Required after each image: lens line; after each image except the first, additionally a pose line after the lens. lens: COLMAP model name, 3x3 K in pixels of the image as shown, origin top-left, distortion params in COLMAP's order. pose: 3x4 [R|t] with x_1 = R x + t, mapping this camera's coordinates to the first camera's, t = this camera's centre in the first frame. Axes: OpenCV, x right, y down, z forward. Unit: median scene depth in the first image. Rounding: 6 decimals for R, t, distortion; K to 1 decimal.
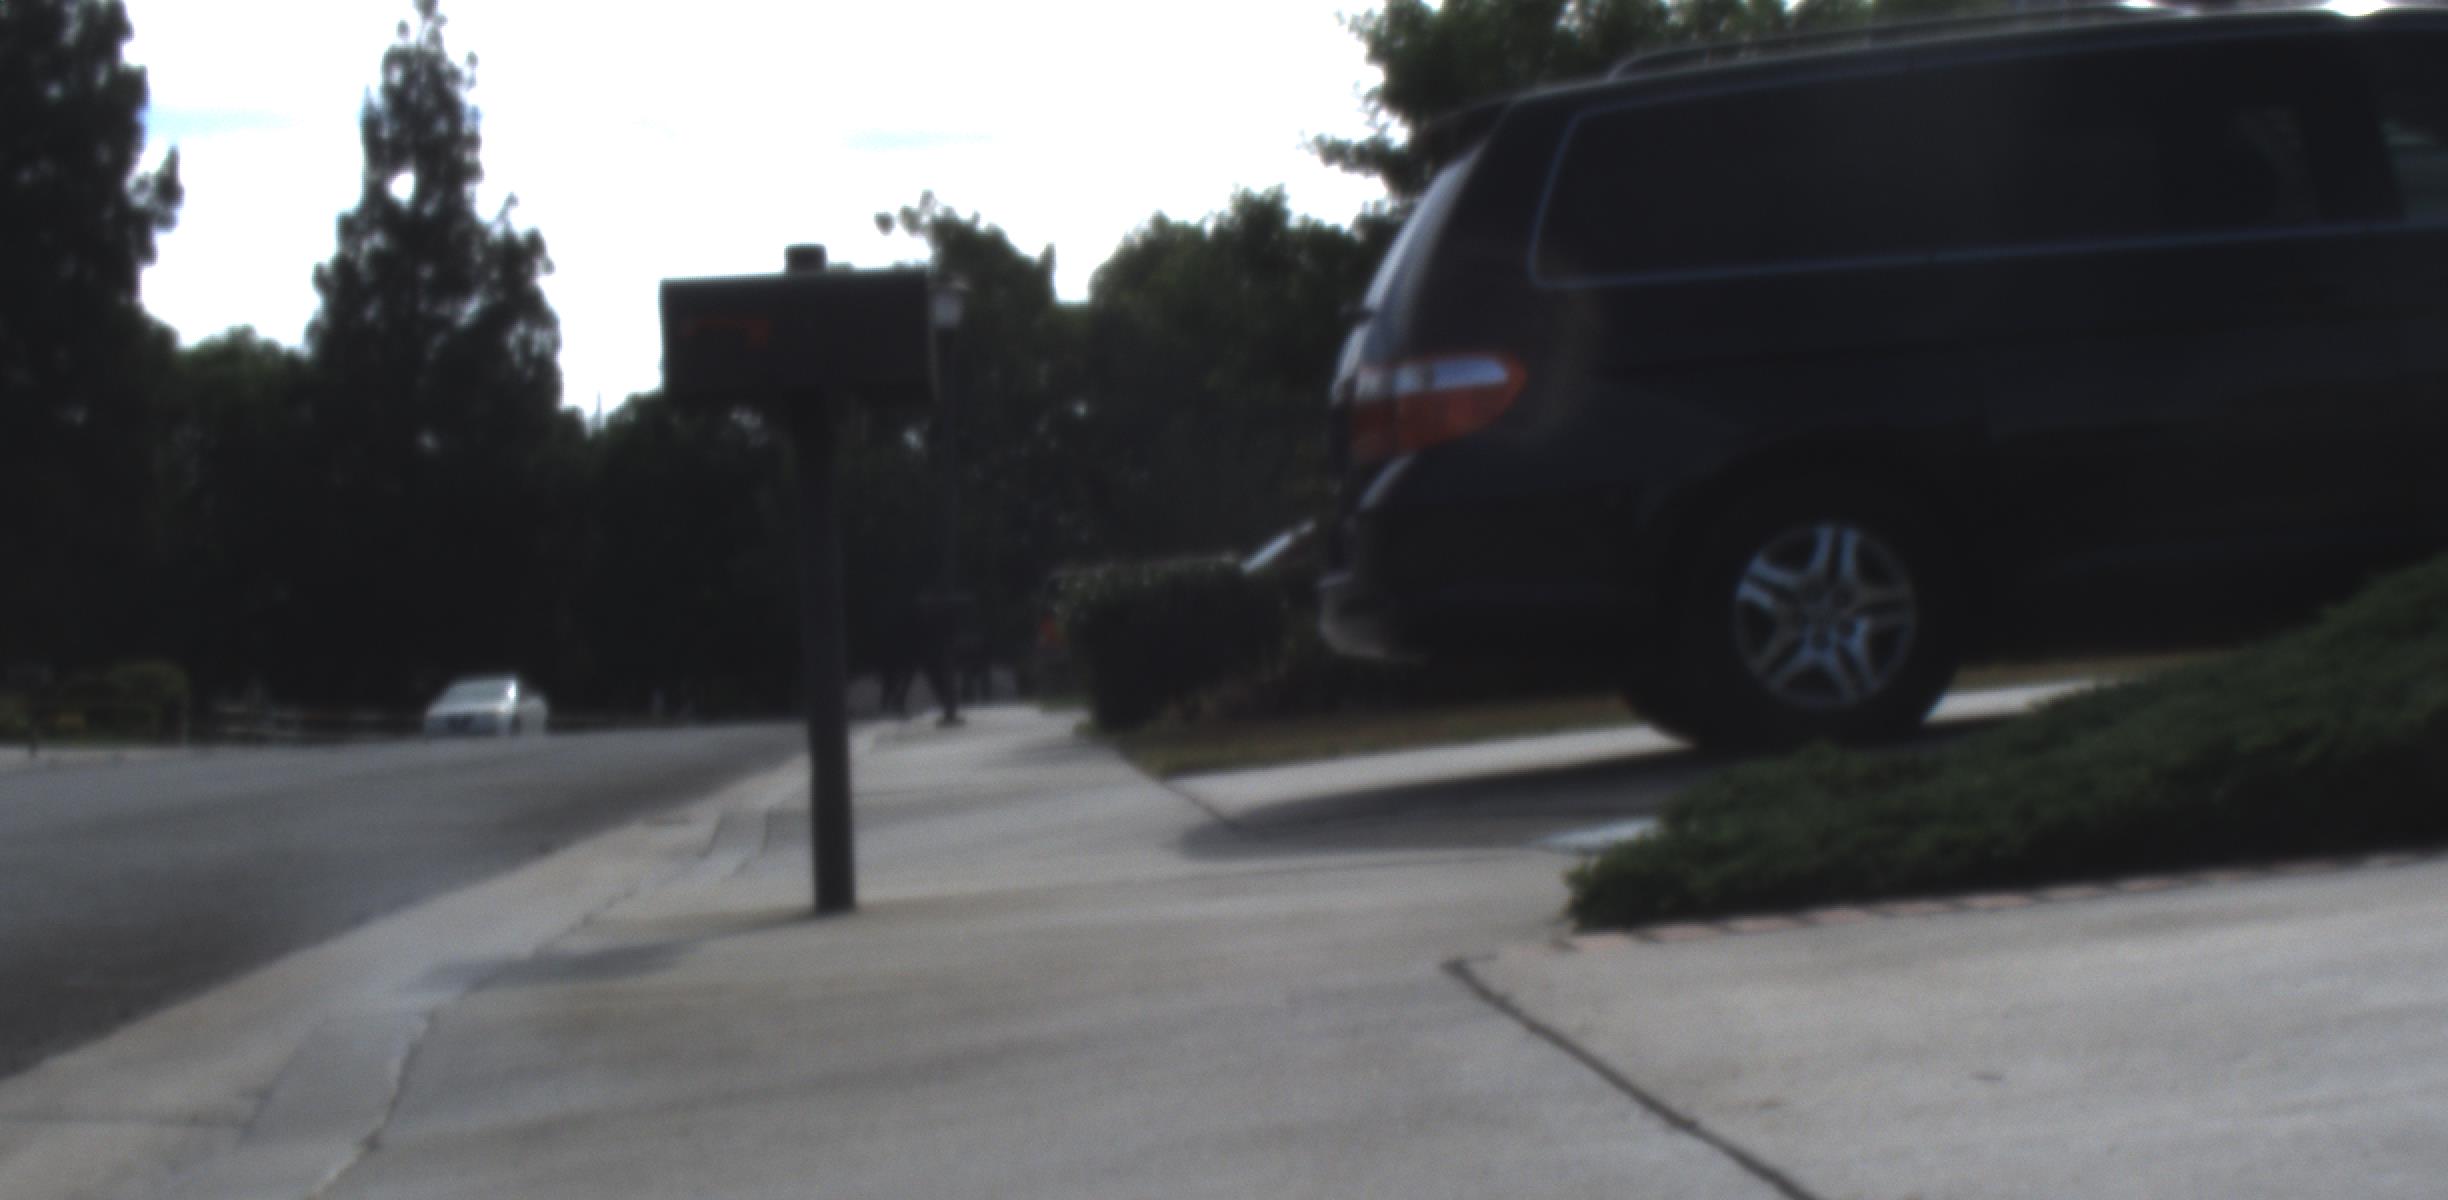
lens RADIAL K [[4707.4, 0, 1285.8], [0, 4707.4, 1020.0], [0, 0, 1]] dist [-0.175048, 0.736792]
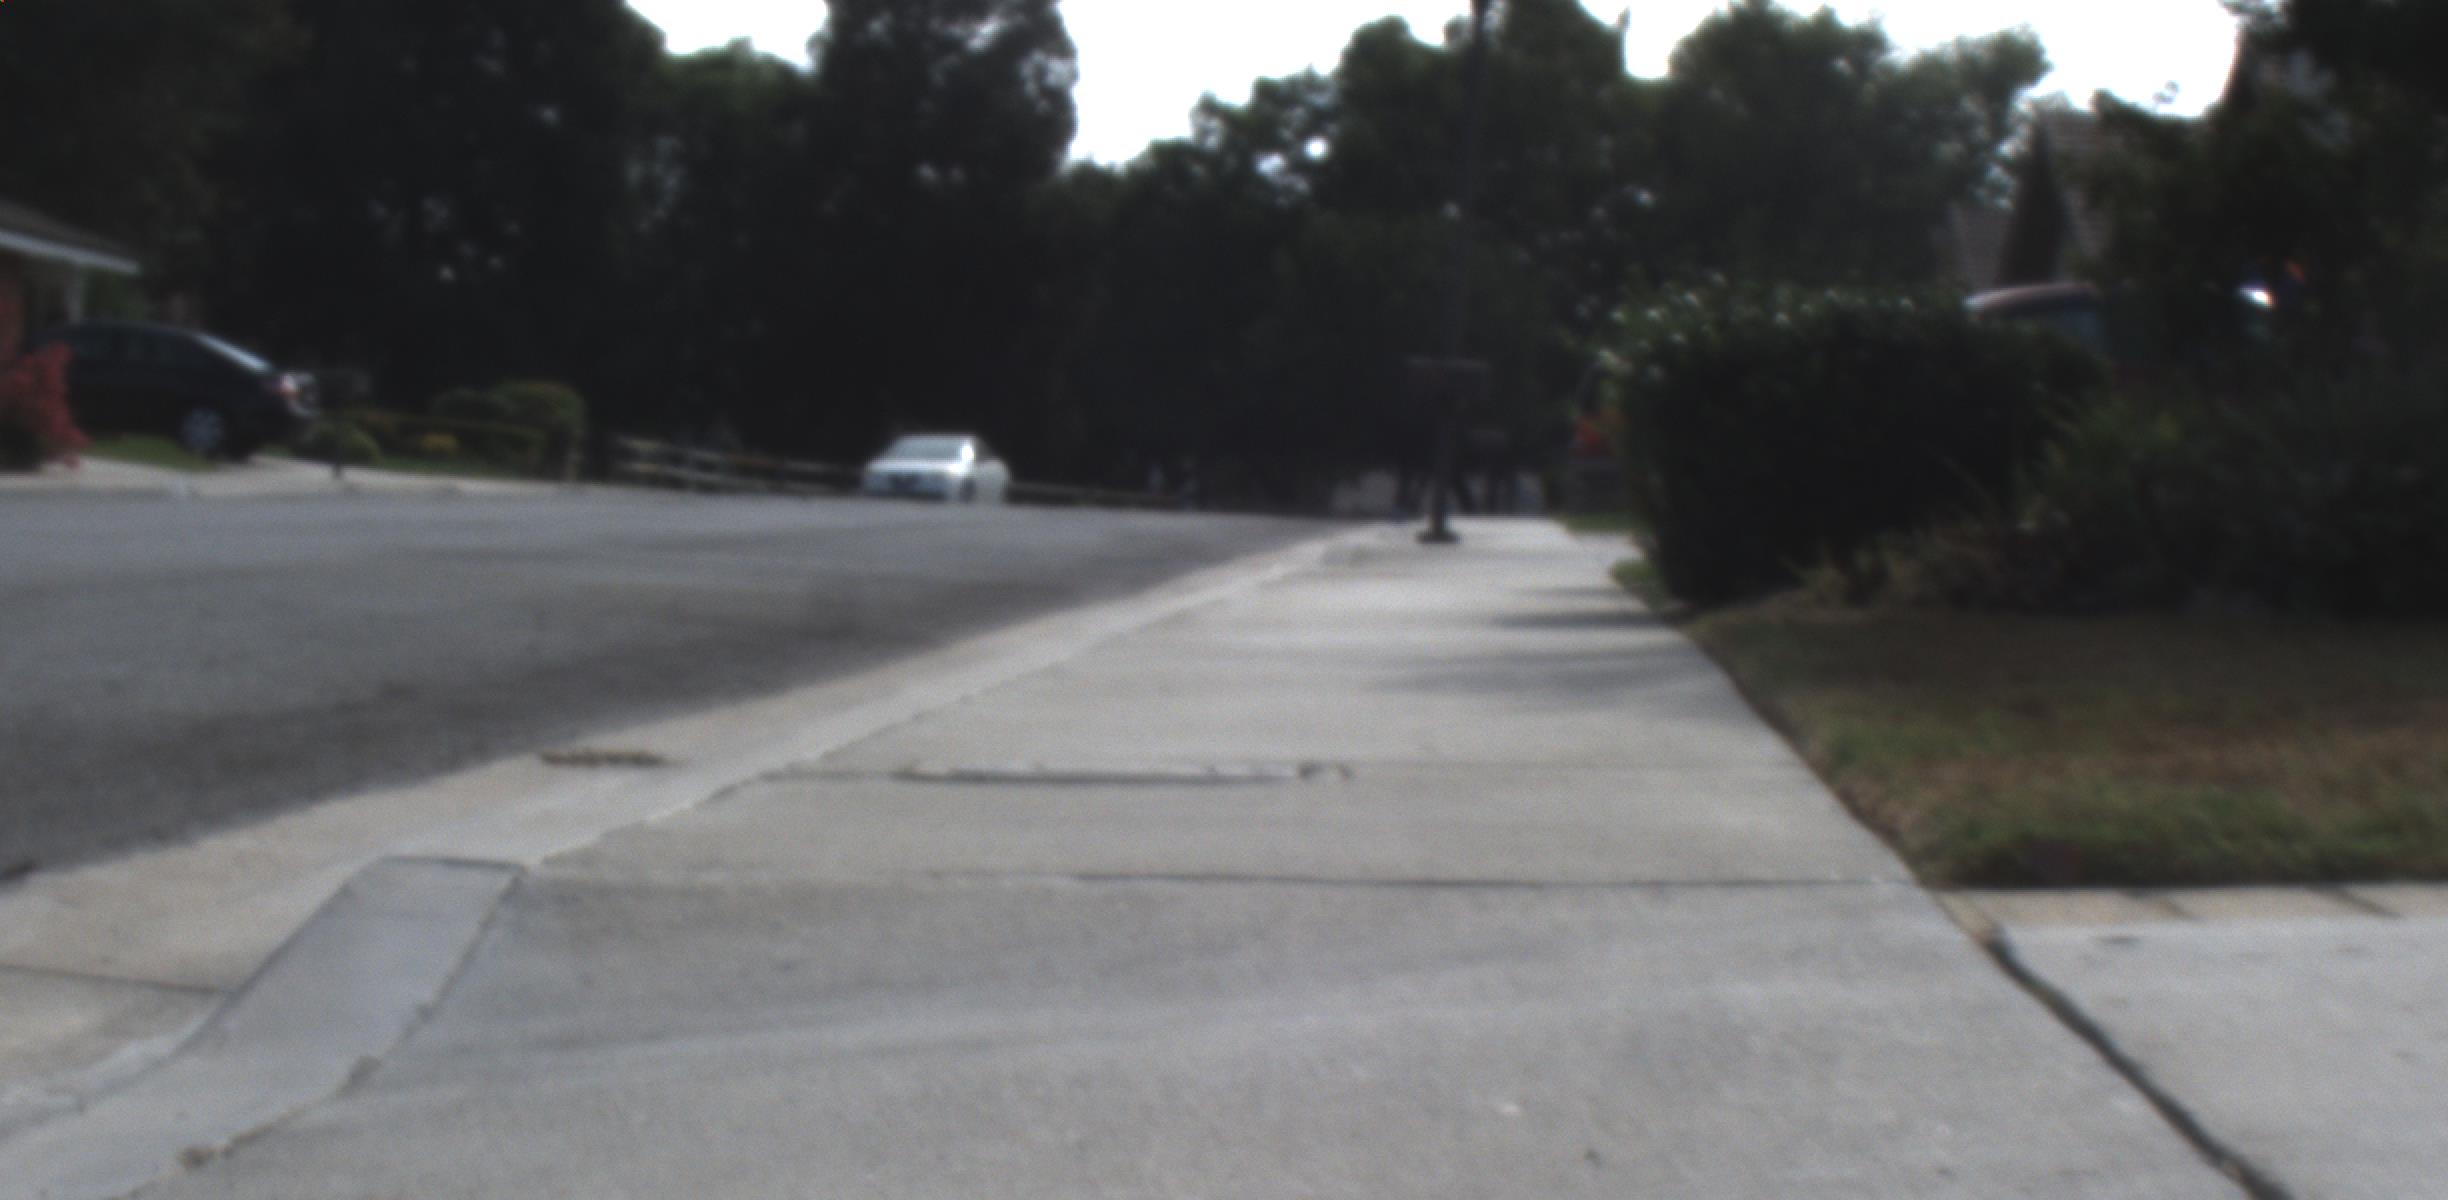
lens RADIAL K [[4707.4, 0, 1285.8], [0, 4707.4, 1020.0], [0, 0, 1]] dist [-0.175048, 0.736792]
pose [[0.990094, 0.096169, -0.102297, -0.023470], [-0.091984, 0.994749, 0.044879, -0.034041], [0.106076, -0.035025, 0.993741, 0.472926]]
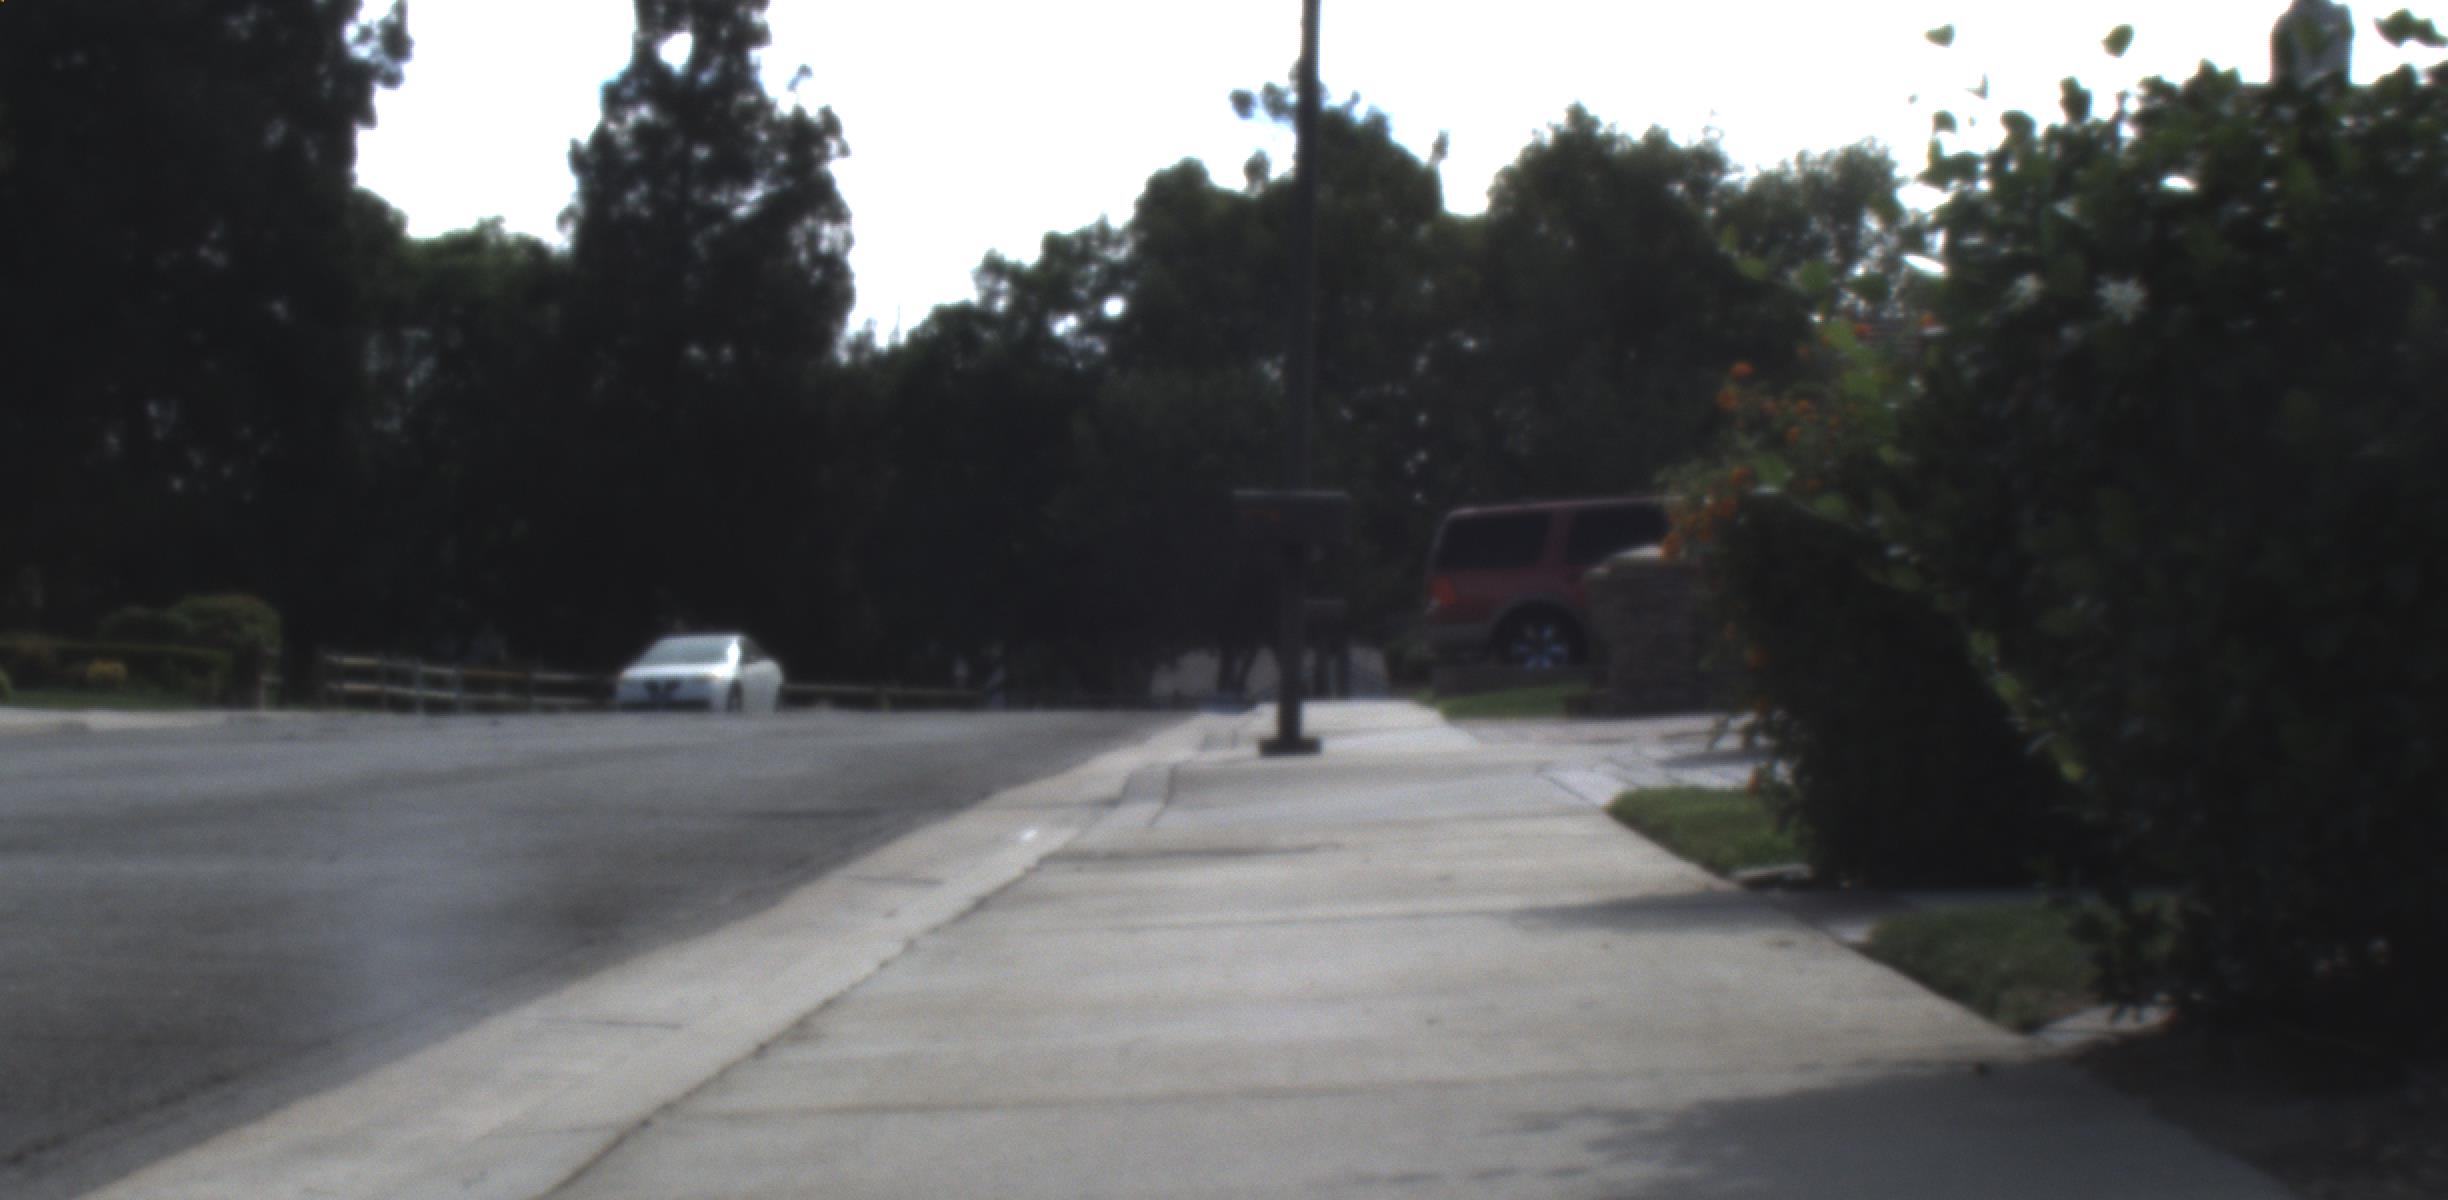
lens RADIAL K [[4707.4, 0, 1285.8], [0, 4707.4, 1020.0], [0, 0, 1]] dist [-0.175048, 0.736792]
pose [[0.996521, 0.042443, -0.071725, -0.057358], [-0.042199, 0.999097, 0.004911, -0.061089], [0.071869, -0.001867, 0.997412, 0.832681]]
